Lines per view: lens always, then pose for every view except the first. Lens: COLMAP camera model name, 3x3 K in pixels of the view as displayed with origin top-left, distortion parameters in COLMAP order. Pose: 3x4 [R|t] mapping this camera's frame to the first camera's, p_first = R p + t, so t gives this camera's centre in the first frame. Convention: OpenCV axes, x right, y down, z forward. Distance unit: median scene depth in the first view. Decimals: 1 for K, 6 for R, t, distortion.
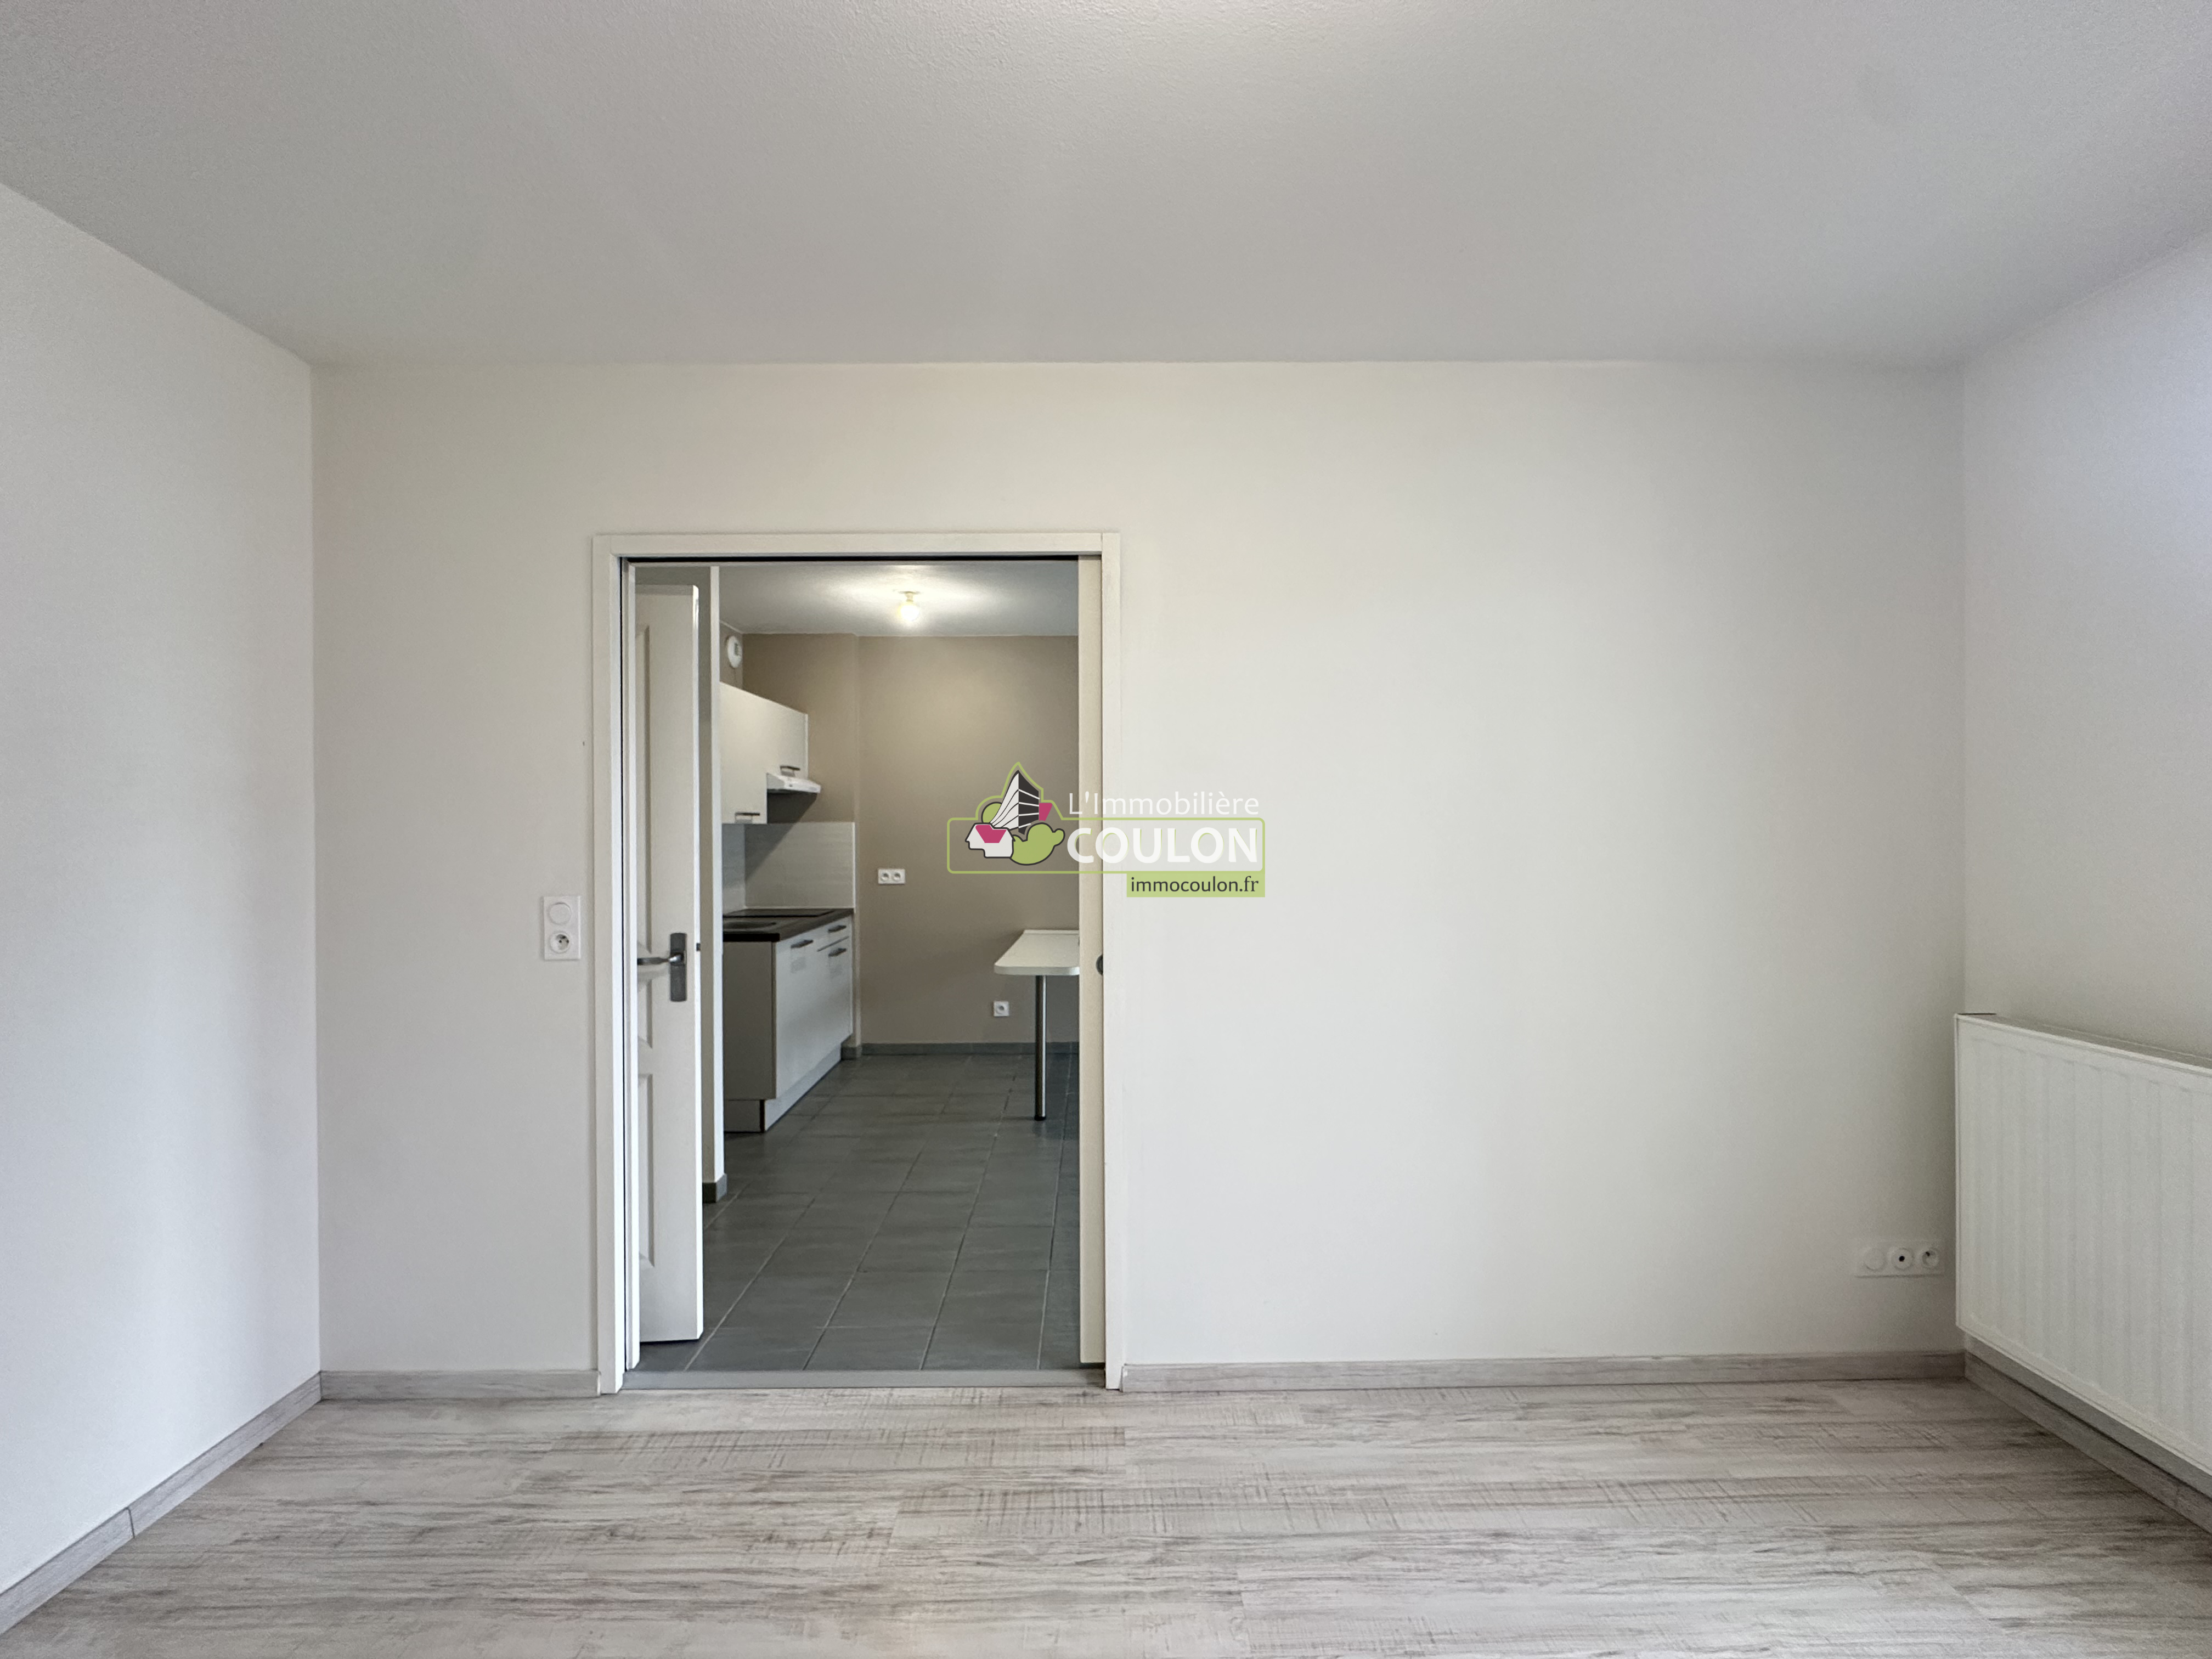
lens RADIAL K [[882.1, 0, 1108.0], [0, 882.1, 830.3], [0, 0, 1]] dist [-0.001585, -0.000814]
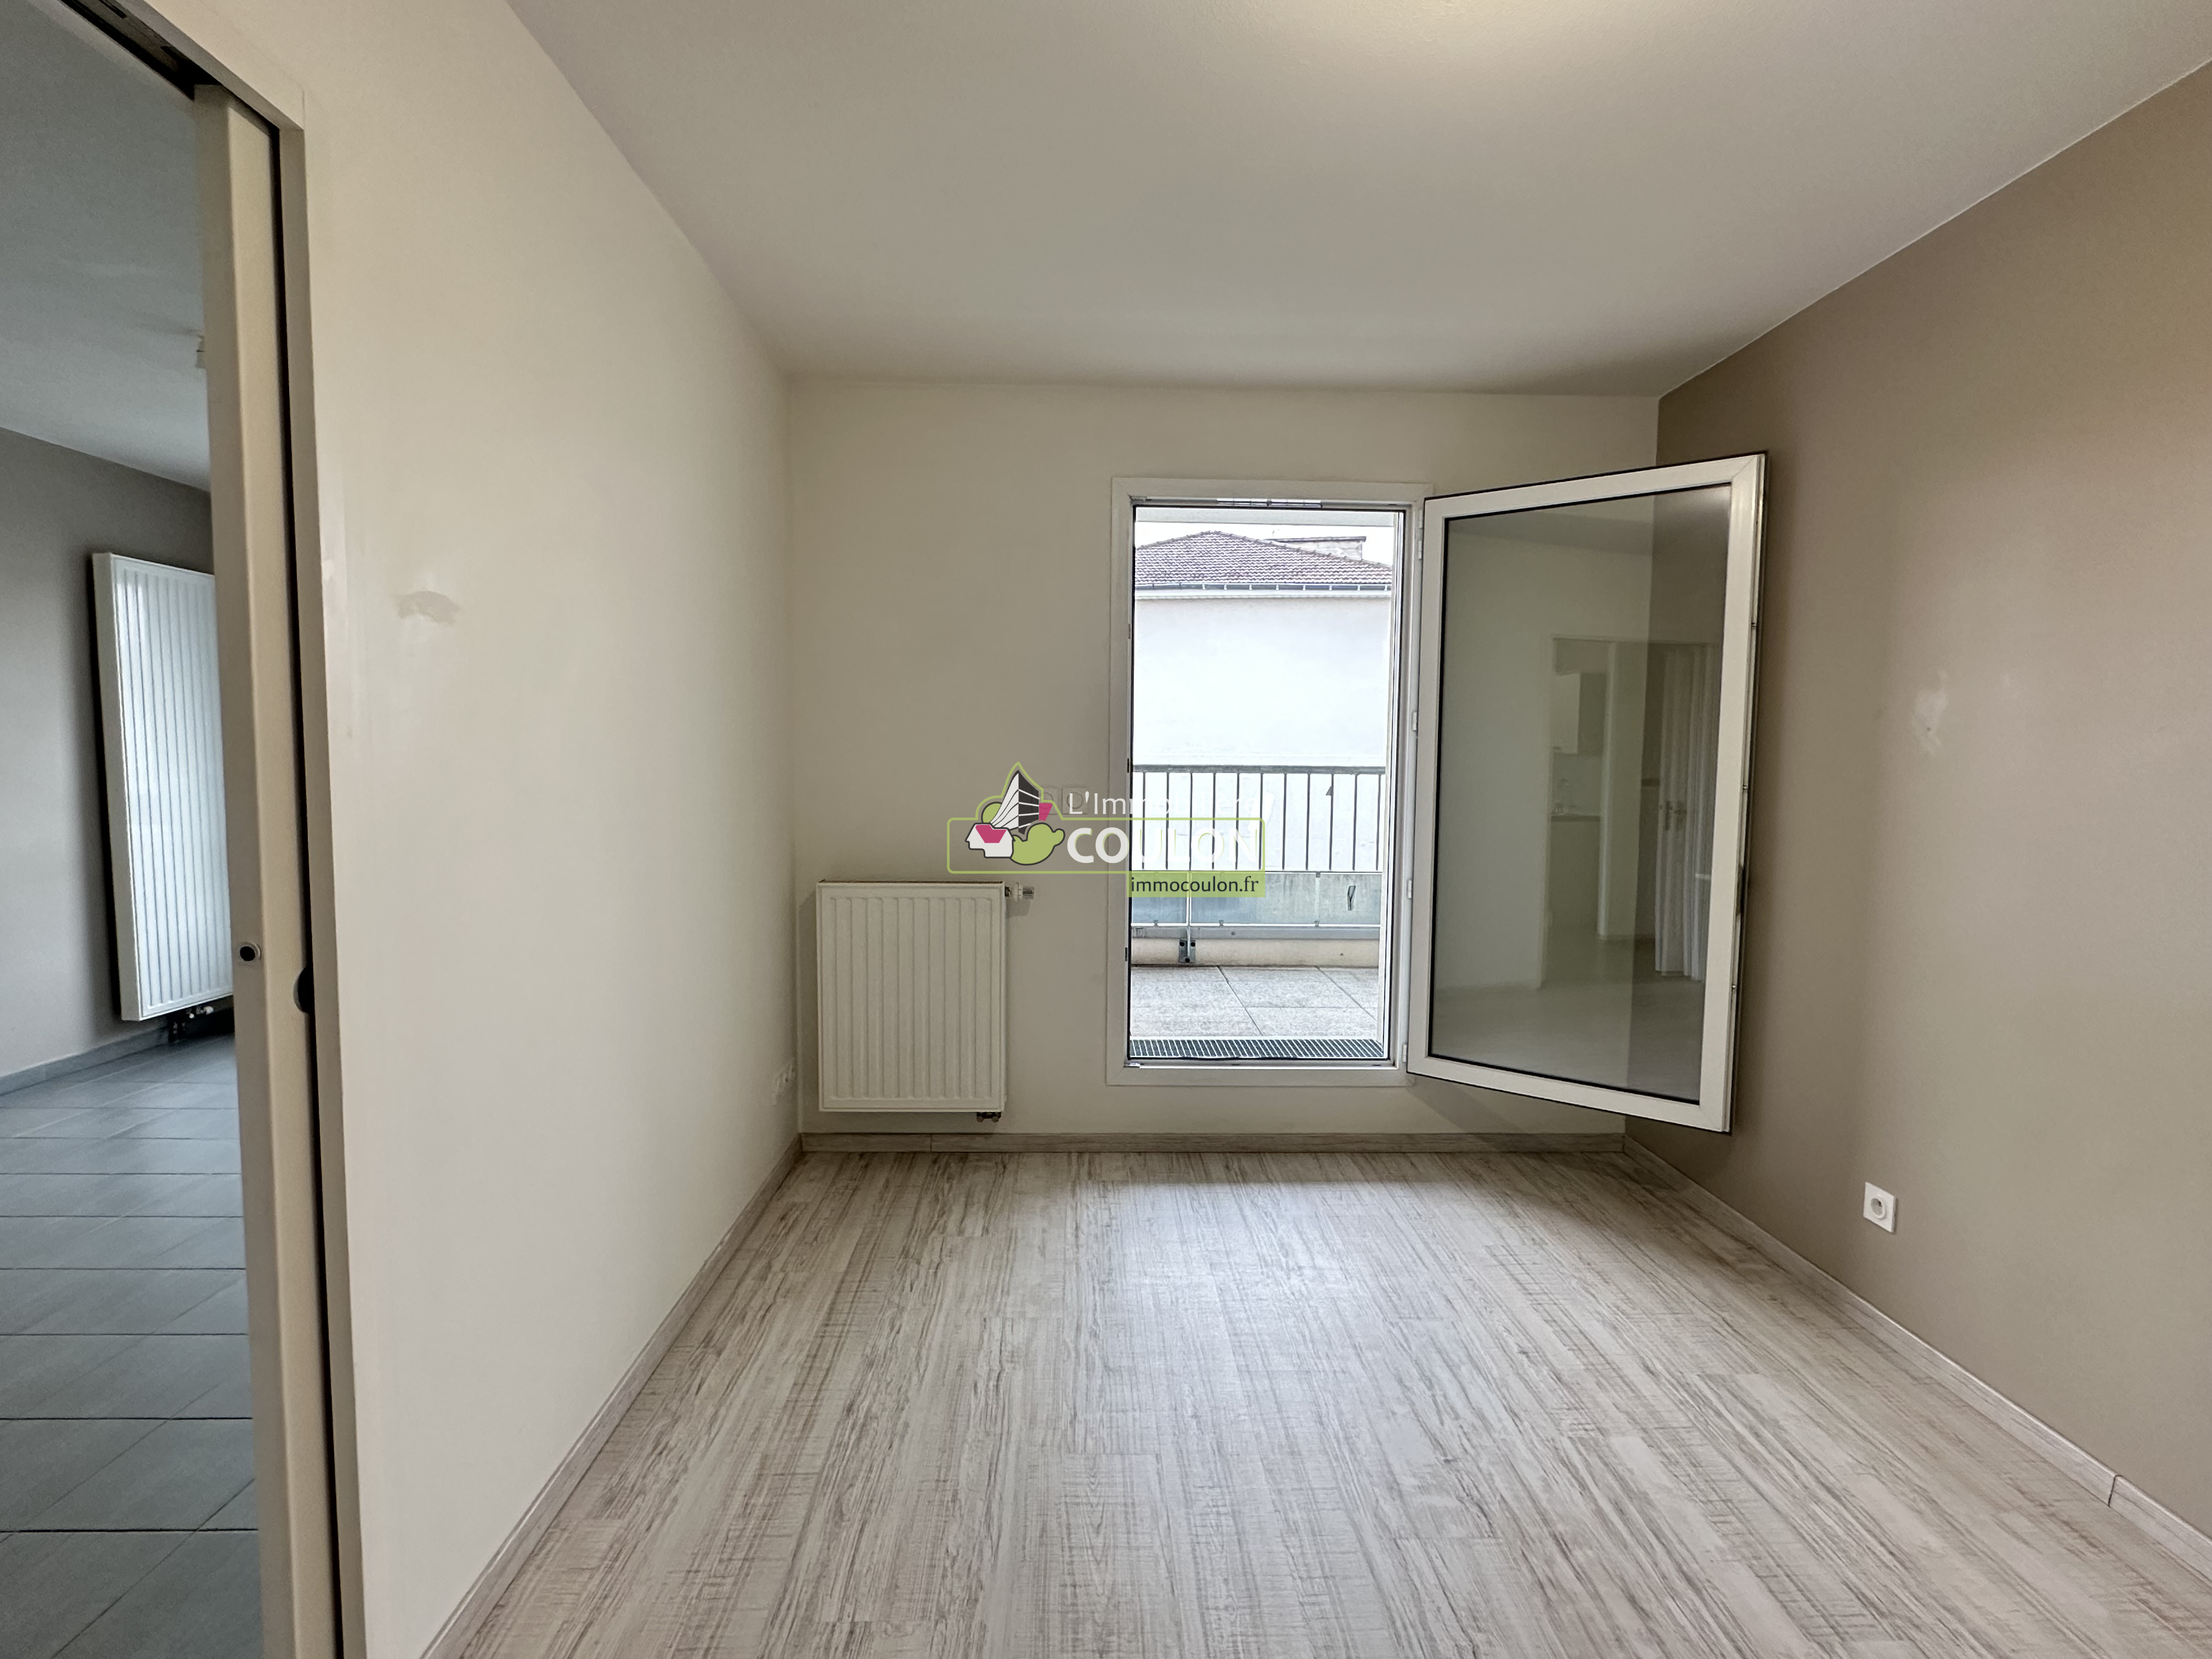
lens RADIAL K [[1032.7, 0, 1097.4], [0, 1032.7, 831.1], [0, 0, 1]] dist [0.002322, 0.000408]
pose [[-0.006307, -0.068966, 0.997599, -0.511806], [-0.004491, 0.997611, 0.068939, 0.015679], [-0.999970, -0.004046, -0.006601, 0.490419]]
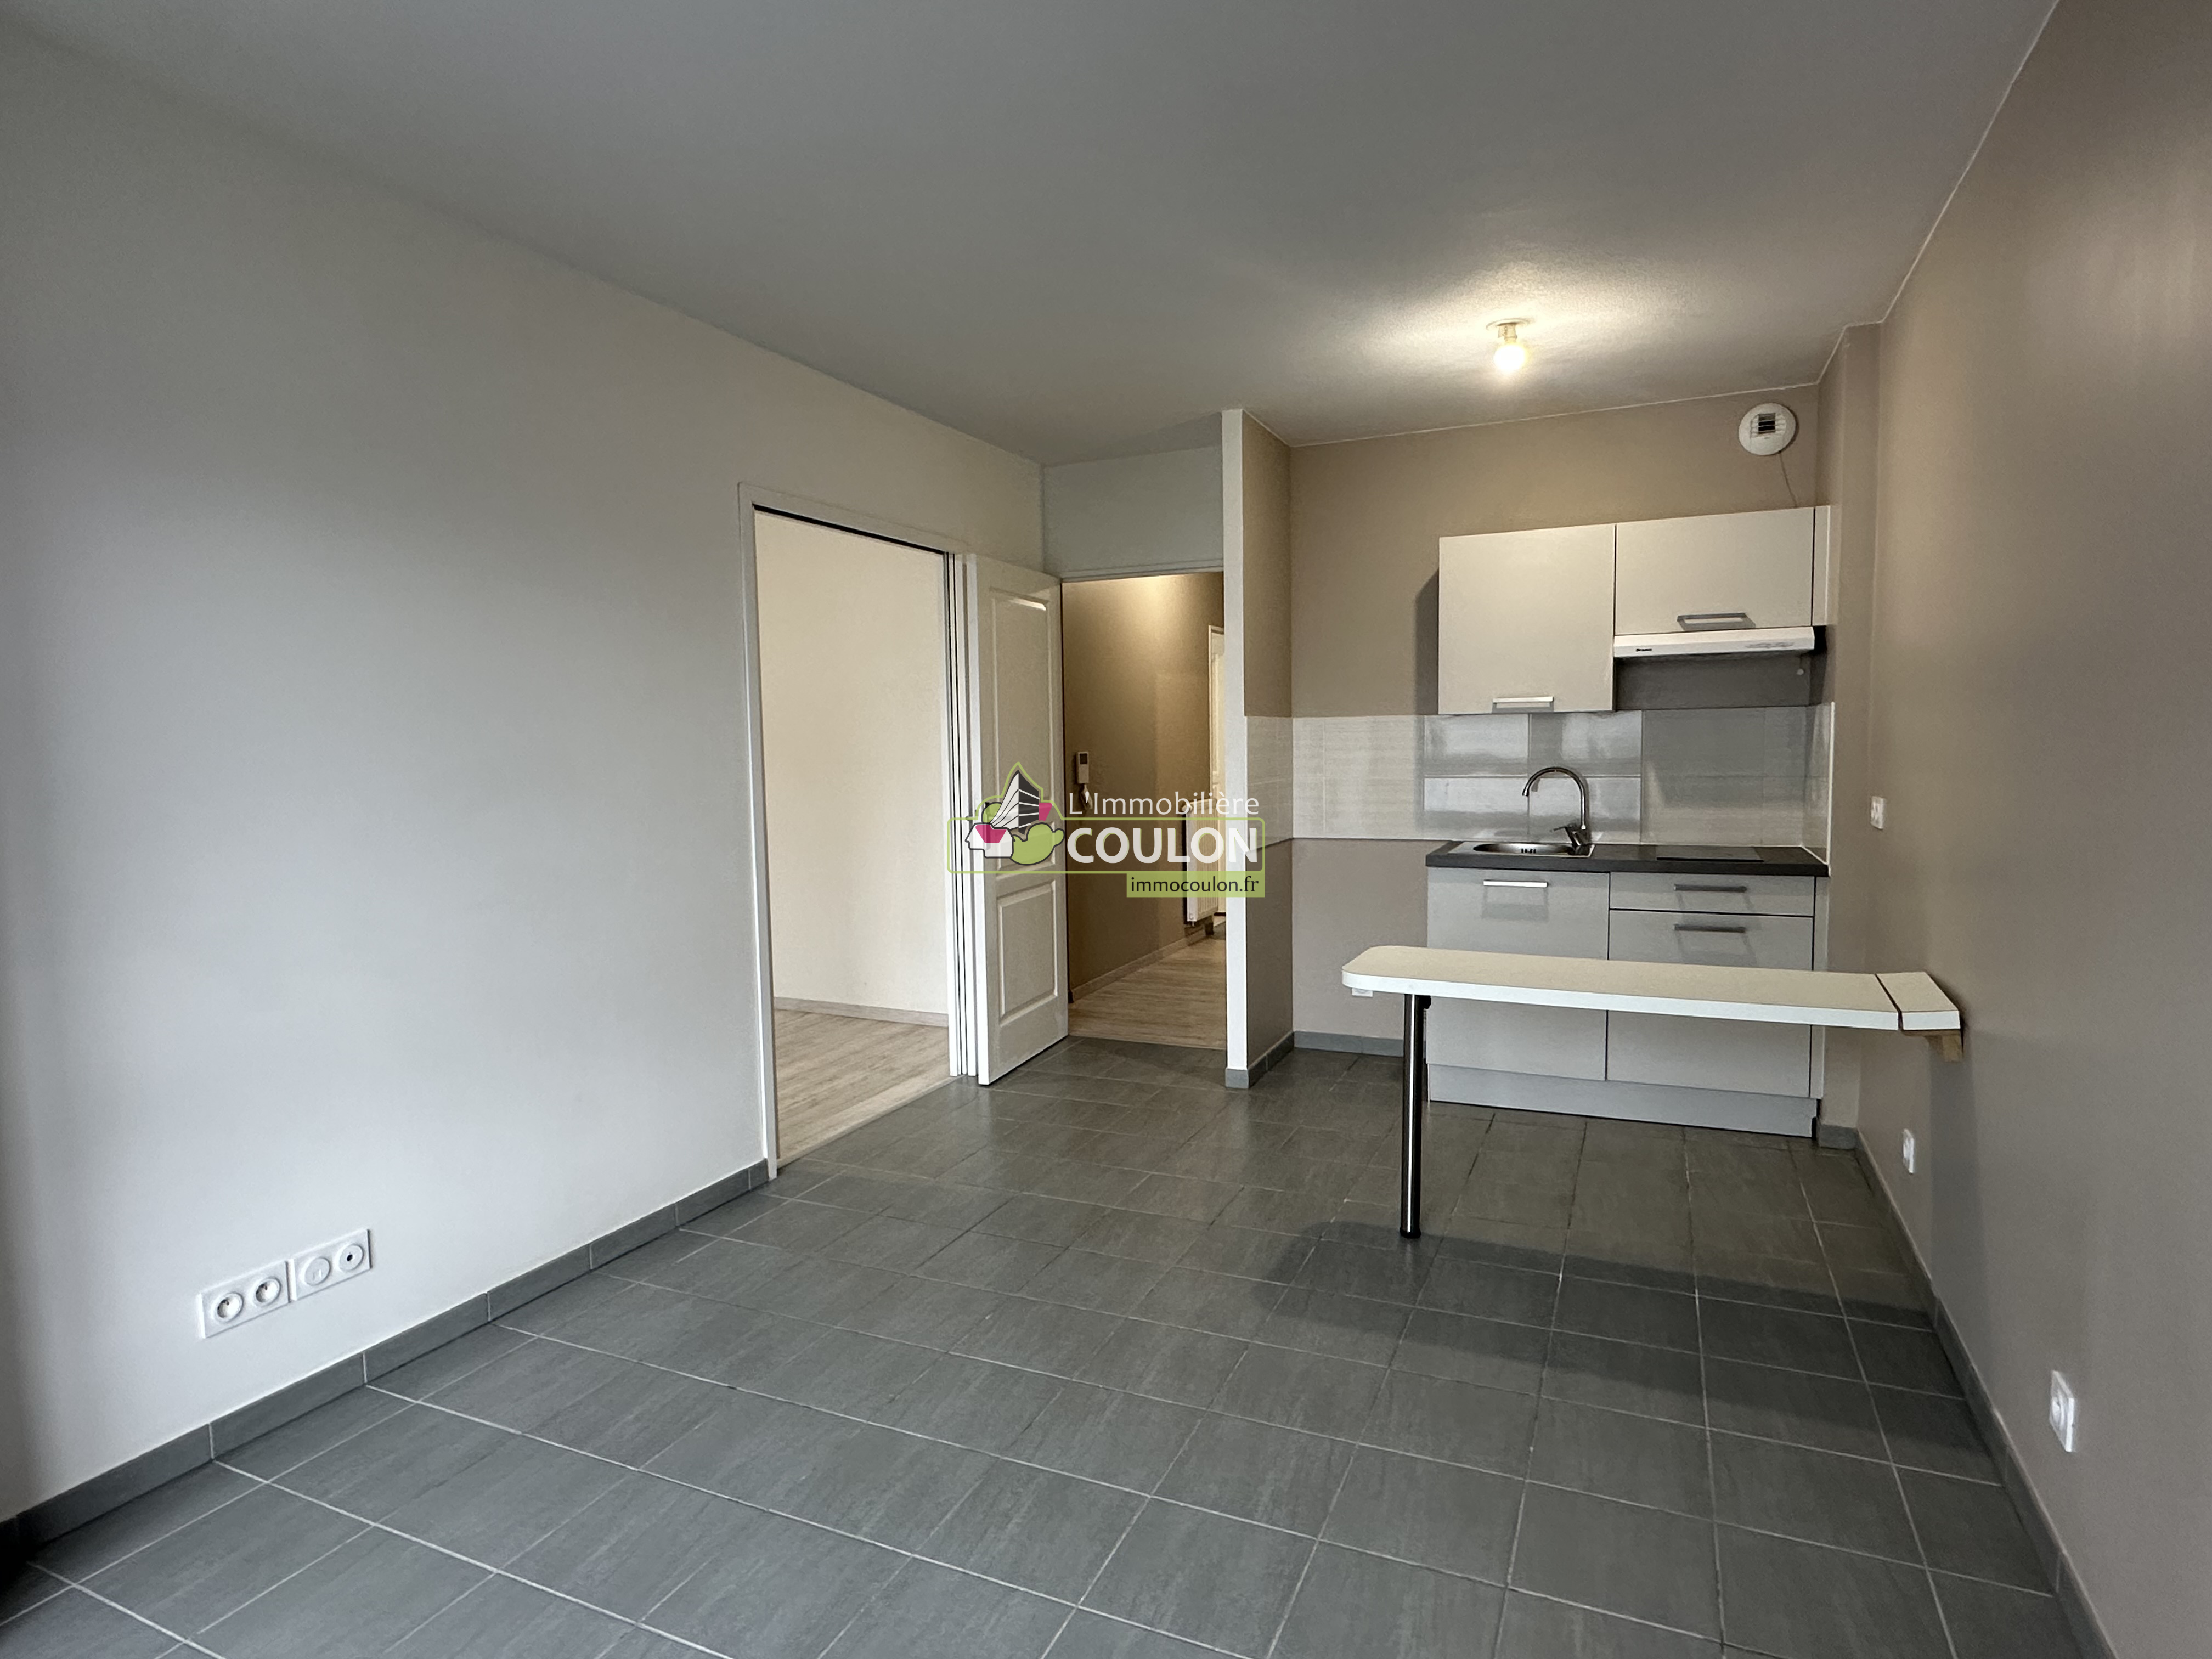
lens RADIAL K [[1223.6, 0, 1092.2], [0, 1223.6, 823.7], [0, 0, 1]] dist [-0.004200, 0.002542]
pose [[-0.435385, 0.076916, -0.896953, 1.150847], [0.017640, 0.996881, 0.076922, -0.000585], [0.900072, 0.017669, -0.435383, 1.911087]]
